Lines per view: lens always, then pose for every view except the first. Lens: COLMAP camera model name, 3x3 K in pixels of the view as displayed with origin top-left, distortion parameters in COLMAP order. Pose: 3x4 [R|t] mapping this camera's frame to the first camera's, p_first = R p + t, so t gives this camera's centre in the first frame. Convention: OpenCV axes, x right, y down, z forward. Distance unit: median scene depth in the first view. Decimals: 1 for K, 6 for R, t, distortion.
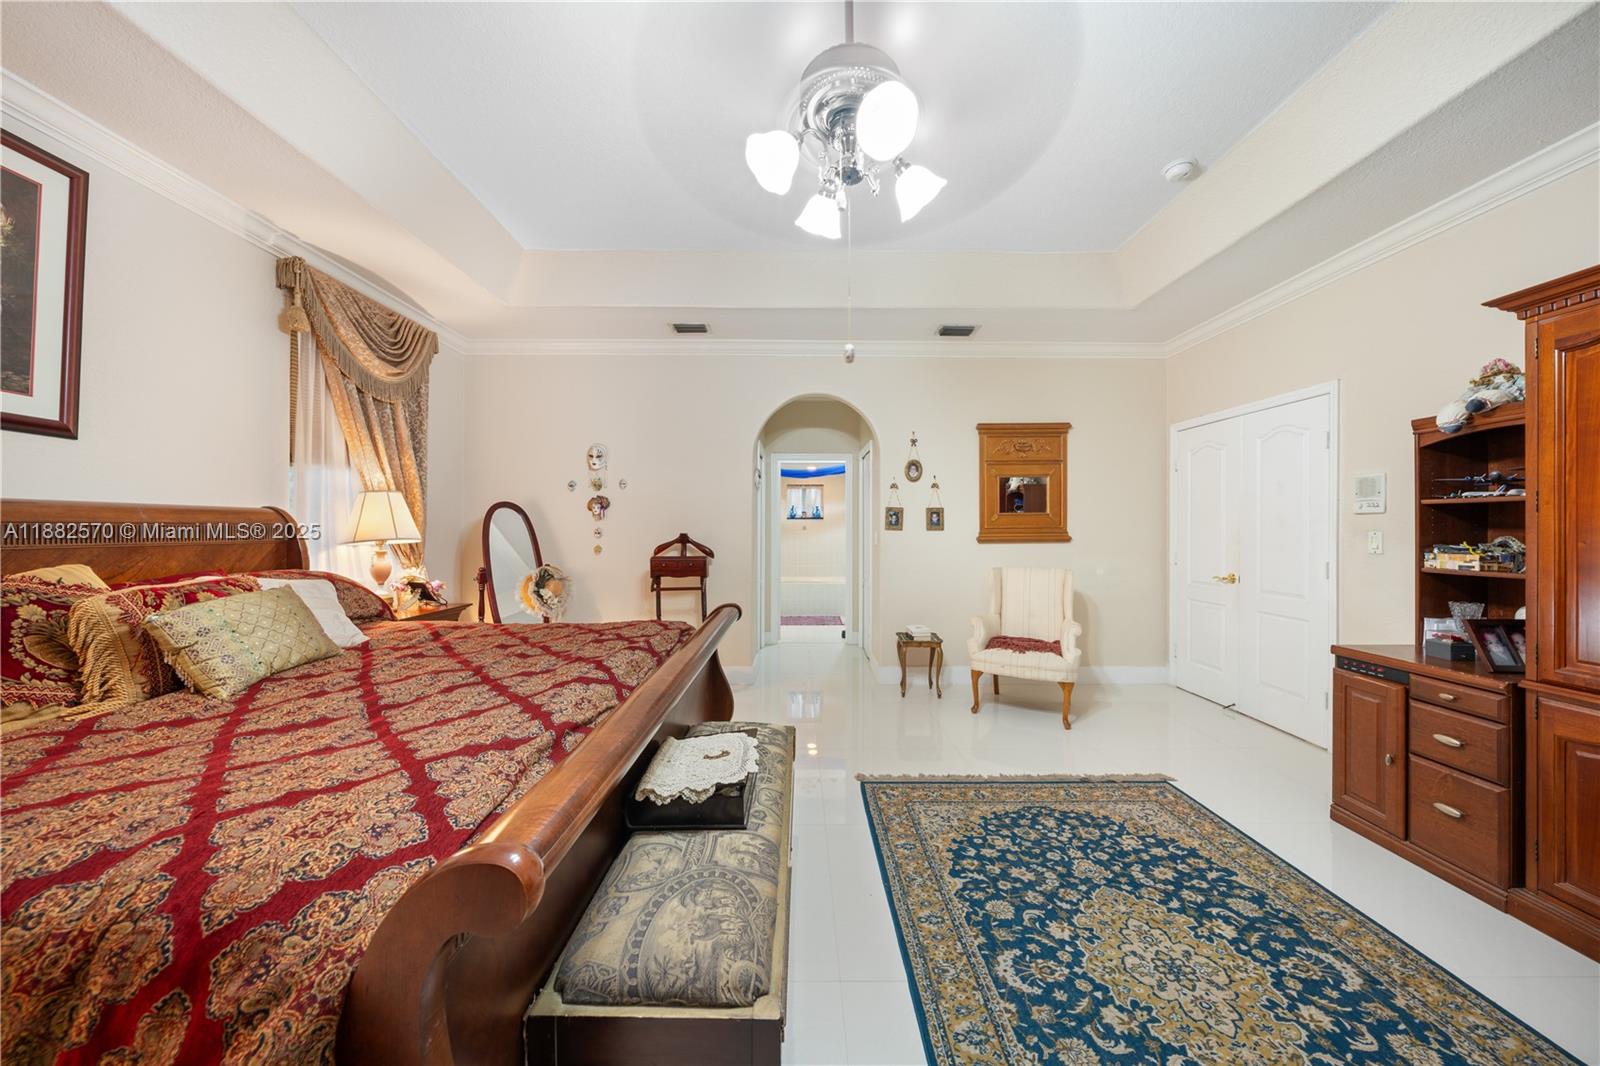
lens RADIAL K [[546.0, 0, 793.7], [0, 546.0, 528.8], [0, 0, 1]] dist [-0.005871, 0.001080]
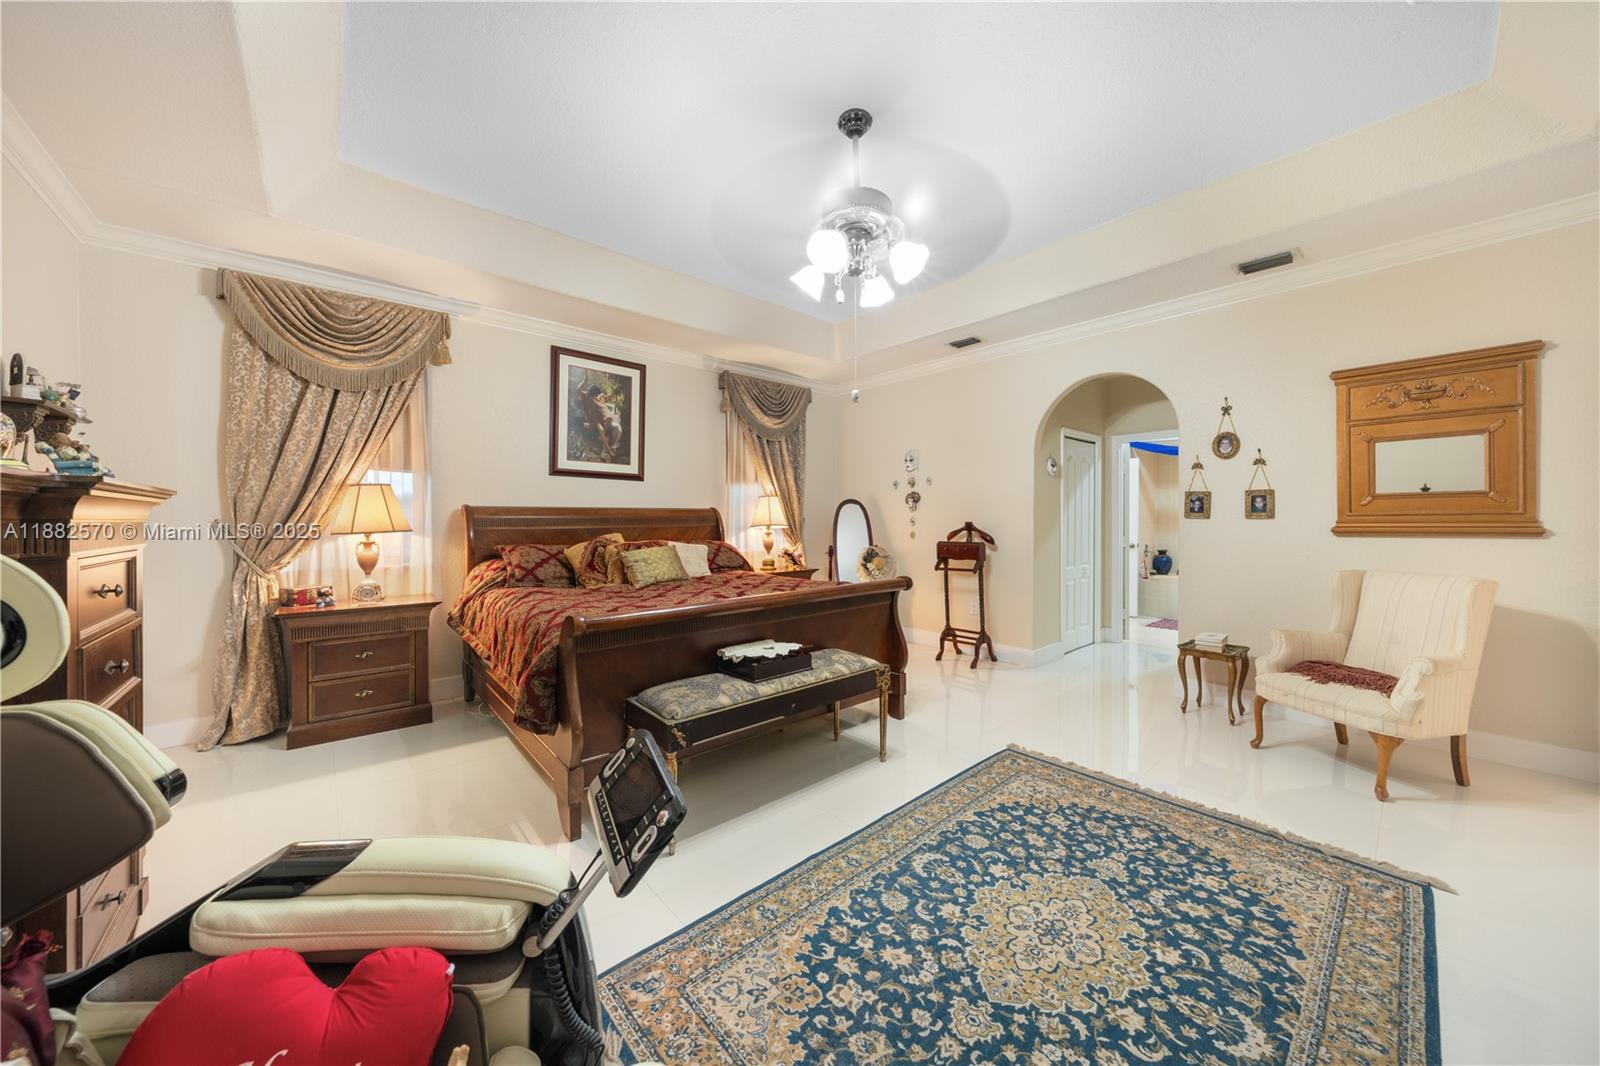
lens RADIAL K [[546.0, 0, 789.3], [0, 546.0, 526.8], [0, 0, 1]] dist [-0.005871, 0.001080]
pose [[0.650806, 0.008378, -0.759197, 0.833362], [0.004096, 0.999886, 0.014545, 0.000529], [0.759233, -0.012575, 0.650698, -0.053560]]
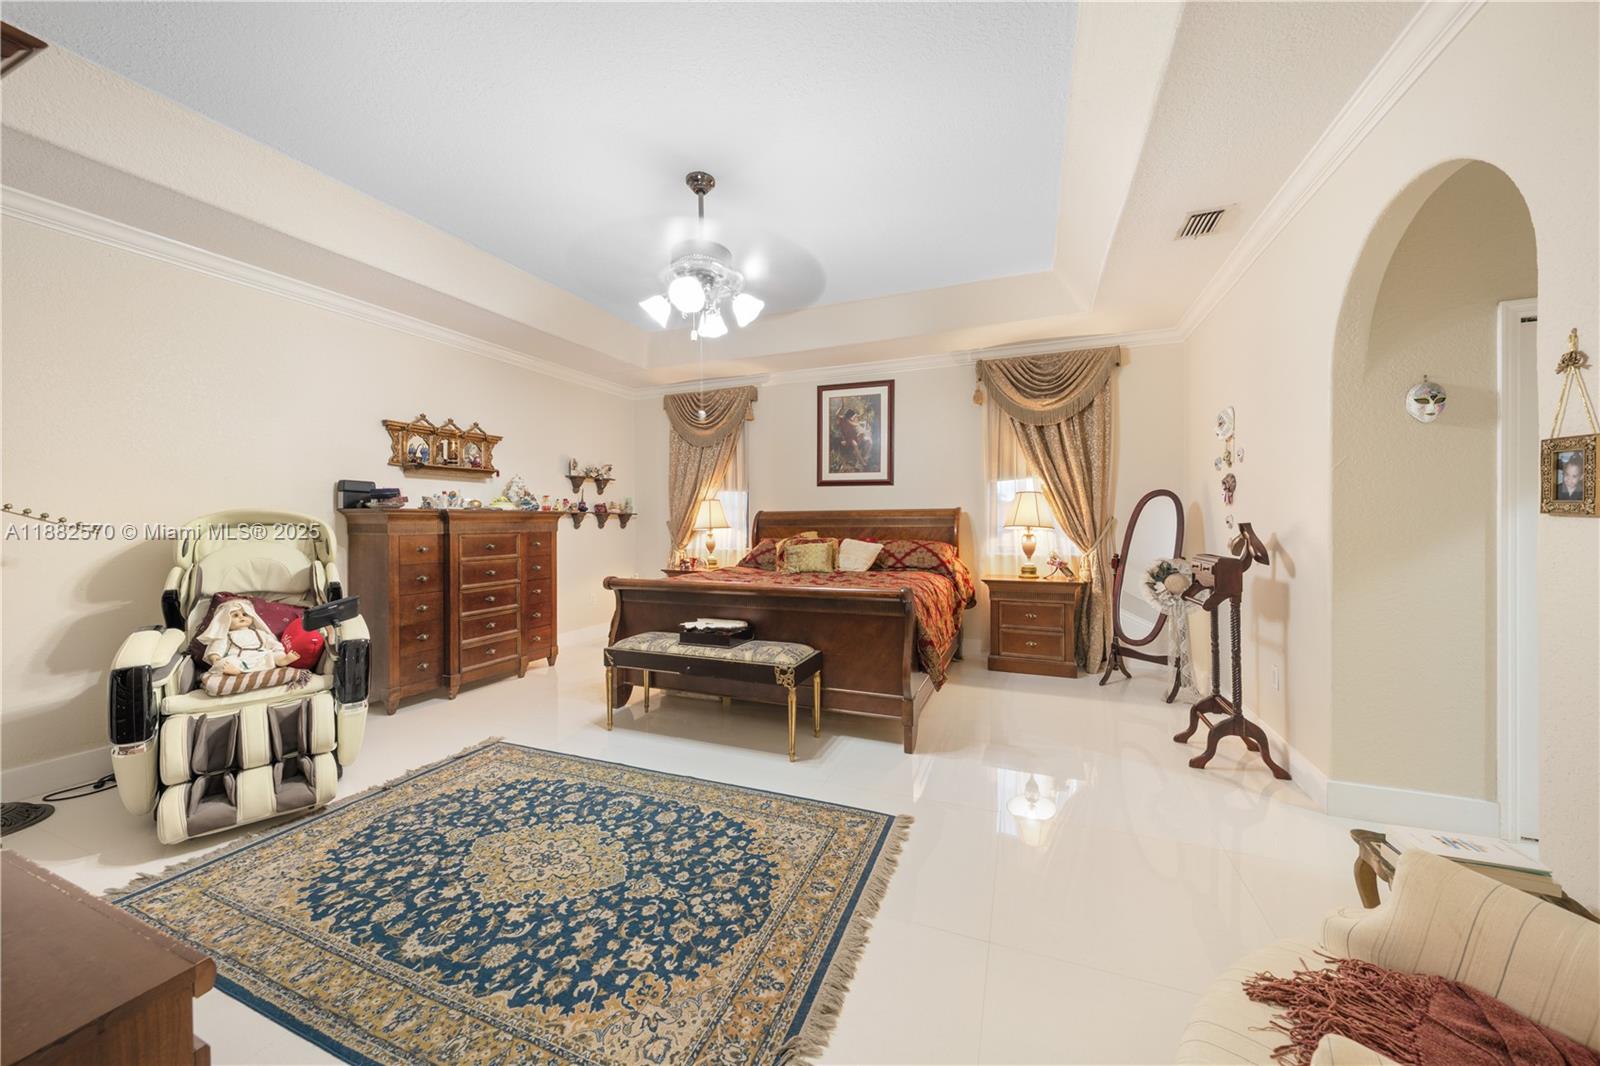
lens RADIAL K [[546.0, 0, 799.7], [0, 546.0, 527.7], [0, 0, 1]] dist [-0.005871, 0.001080]
pose [[-0.364810, 0.015136, -0.930959, 1.205744], [0.008506, 0.999880, 0.012924, 0.000608], [0.931043, -0.003204, -0.364895, 1.464580]]
